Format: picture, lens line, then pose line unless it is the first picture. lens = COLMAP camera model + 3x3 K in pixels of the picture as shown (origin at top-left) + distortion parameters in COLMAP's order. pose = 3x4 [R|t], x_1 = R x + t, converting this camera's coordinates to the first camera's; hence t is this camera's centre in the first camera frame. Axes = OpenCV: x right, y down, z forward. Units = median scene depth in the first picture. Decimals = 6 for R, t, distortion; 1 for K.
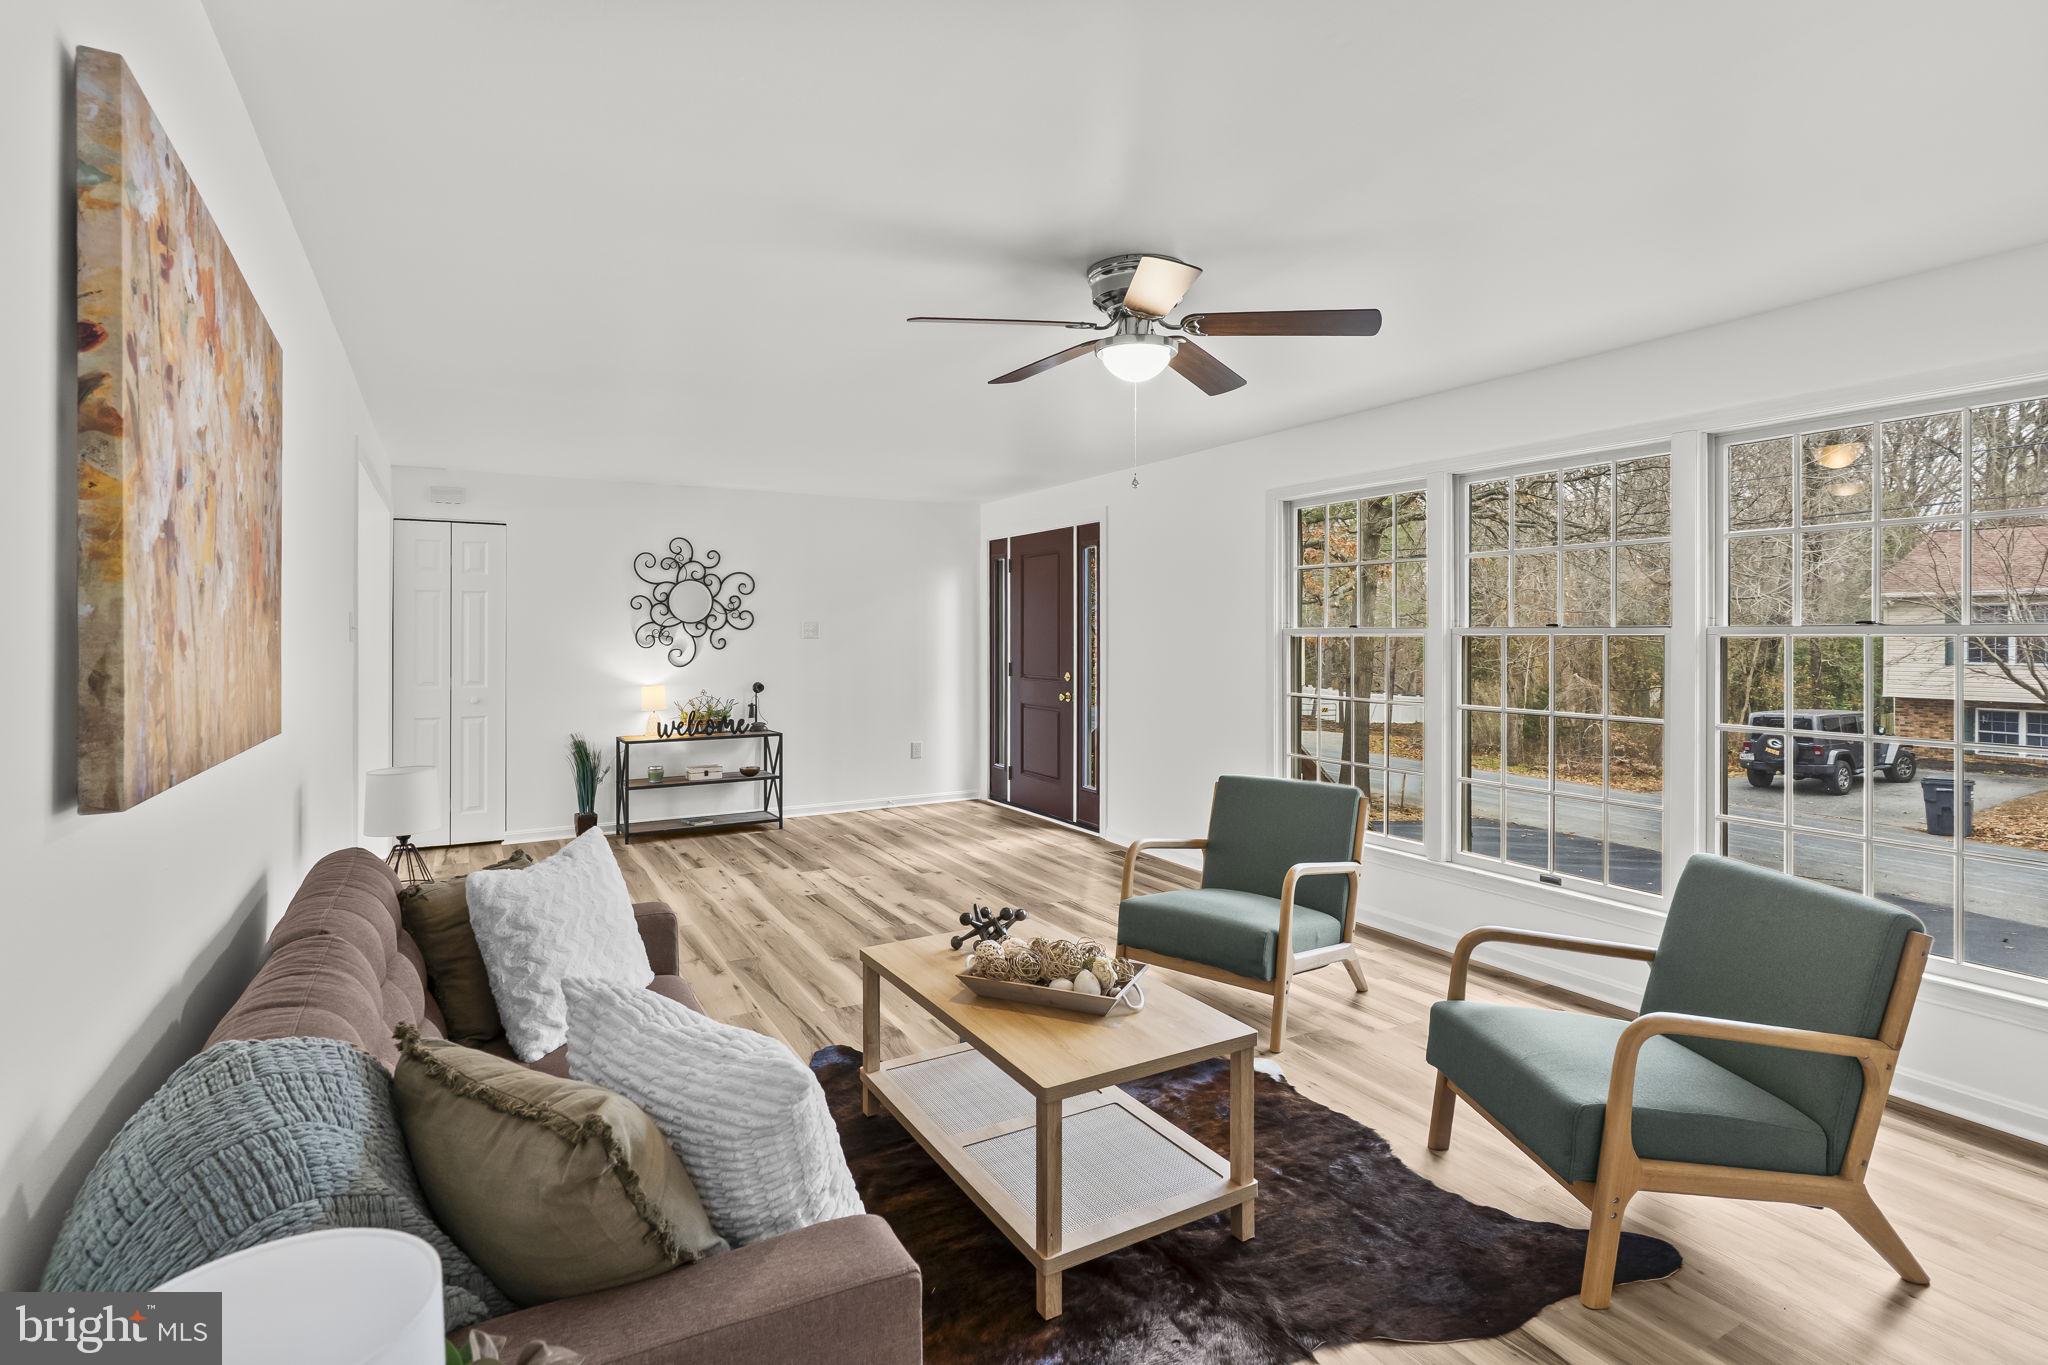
lens RADIAL K [[1001.2, 0, 1019.0], [0, 1001.2, 638.8], [0, 0, 1]] dist [0.002788, 0.000566]
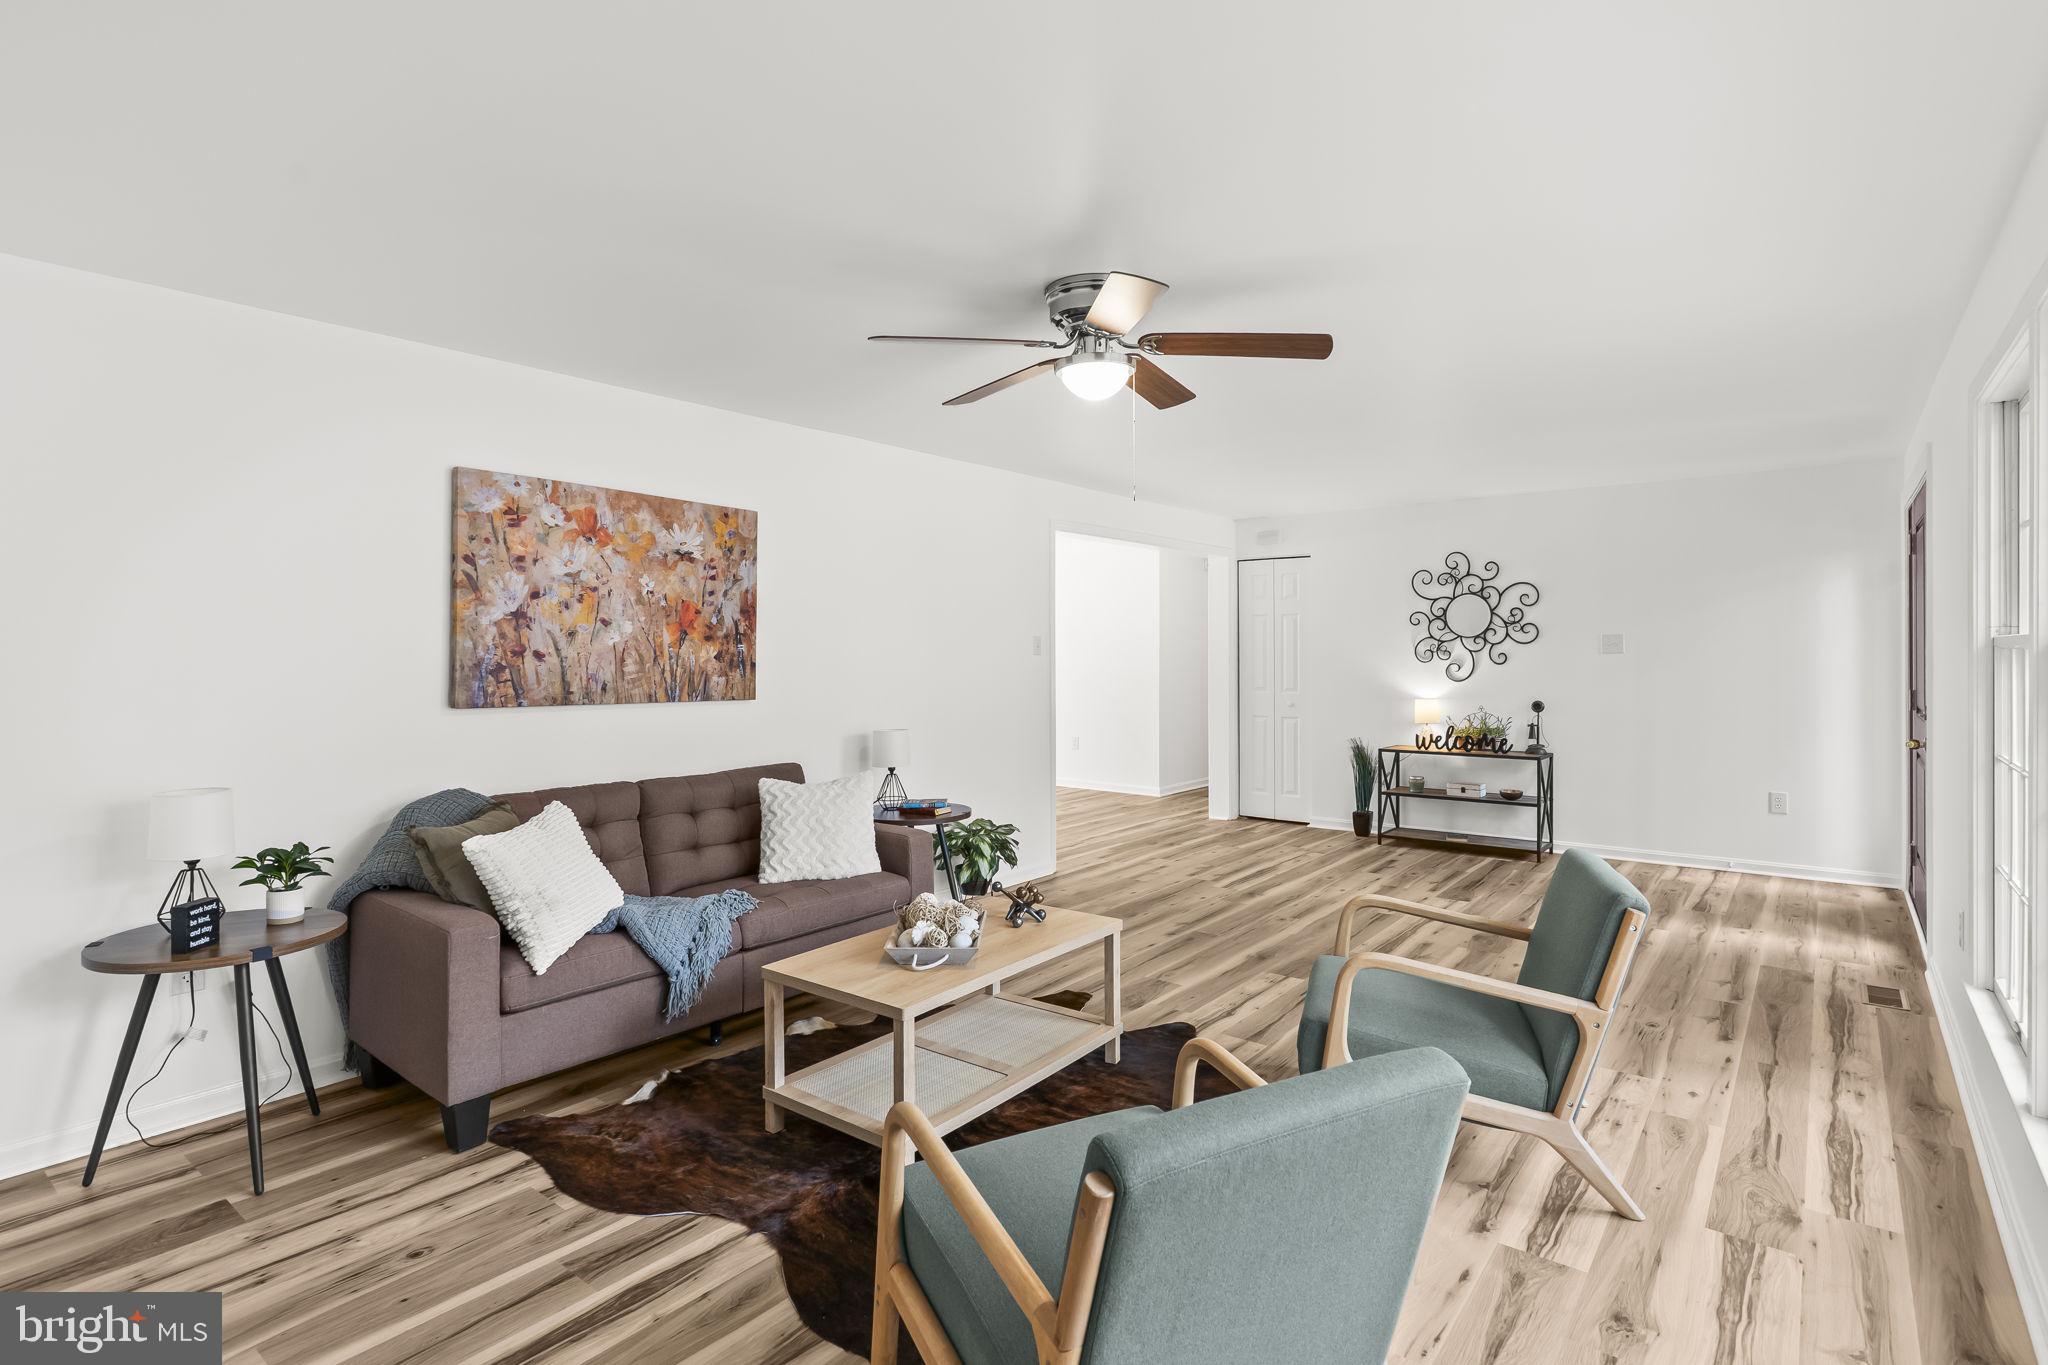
lens RADIAL K [[1002.0, 0, 1051.2], [0, 1002.0, 650.8], [0, 0, 1]] dist [0.001139, -0.000231]
pose [[0.402655, -0.003203, -0.915346, 0.417784], [-0.003139, 0.999983, -0.004880, 0.003576], [0.915346, 0.004838, 0.402638, 0.229710]]
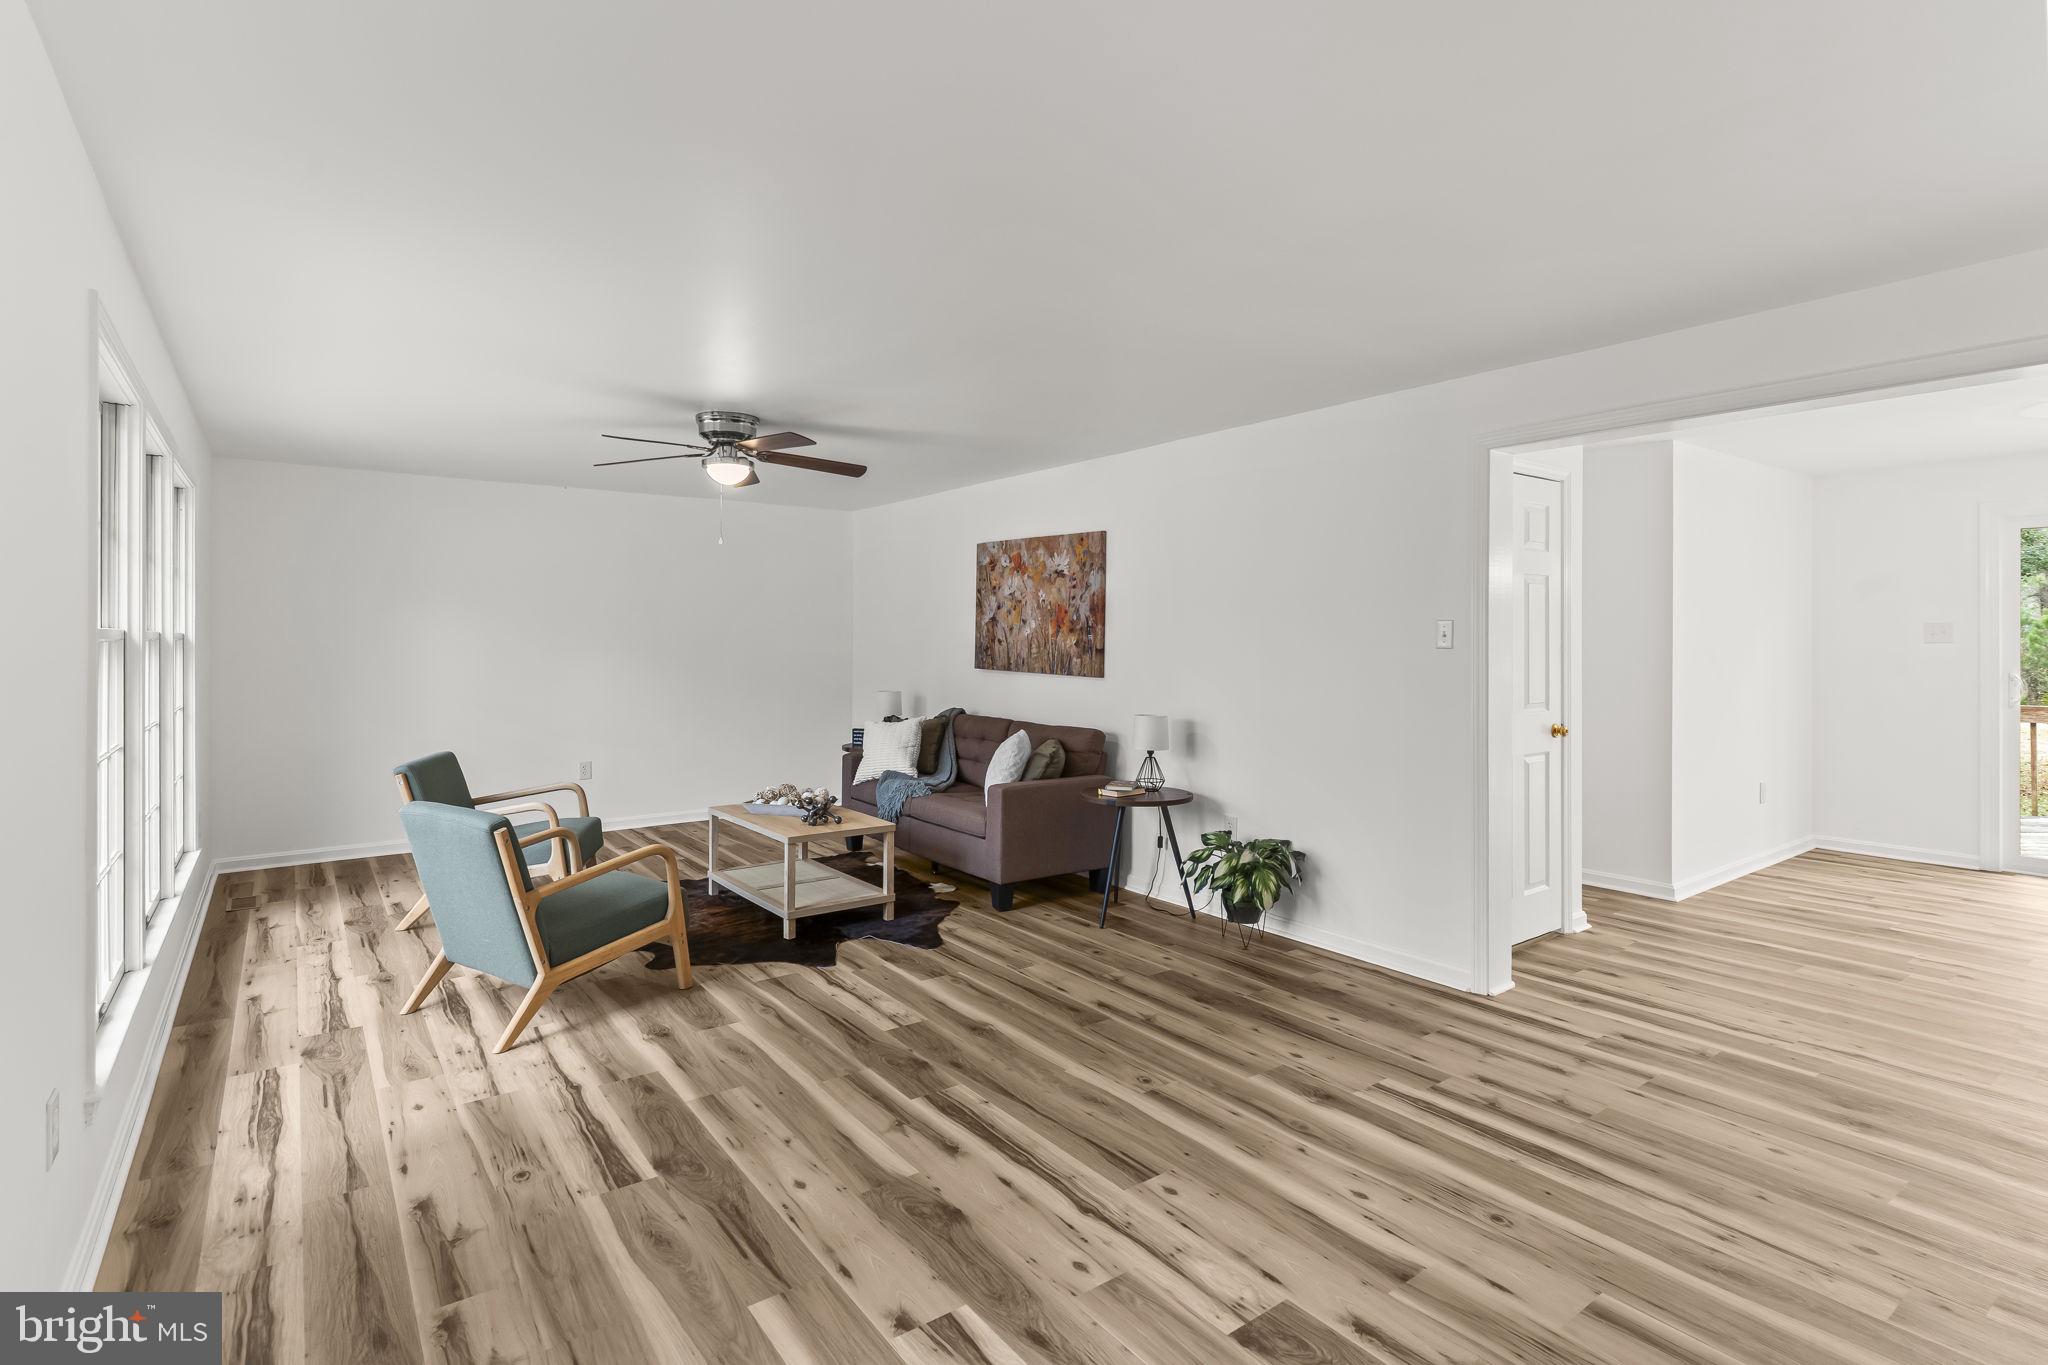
lens RADIAL K [[1001.2, 0, 1019.0], [0, 1001.2, 638.8], [0, 0, 1]] dist [0.002788, 0.000566]
pose [[-0.991433, -0.001553, -0.130609, -0.060153], [-0.002973, 0.999939, 0.010680, -0.007997], [0.130585, 0.010977, -0.991376, 1.102265]]
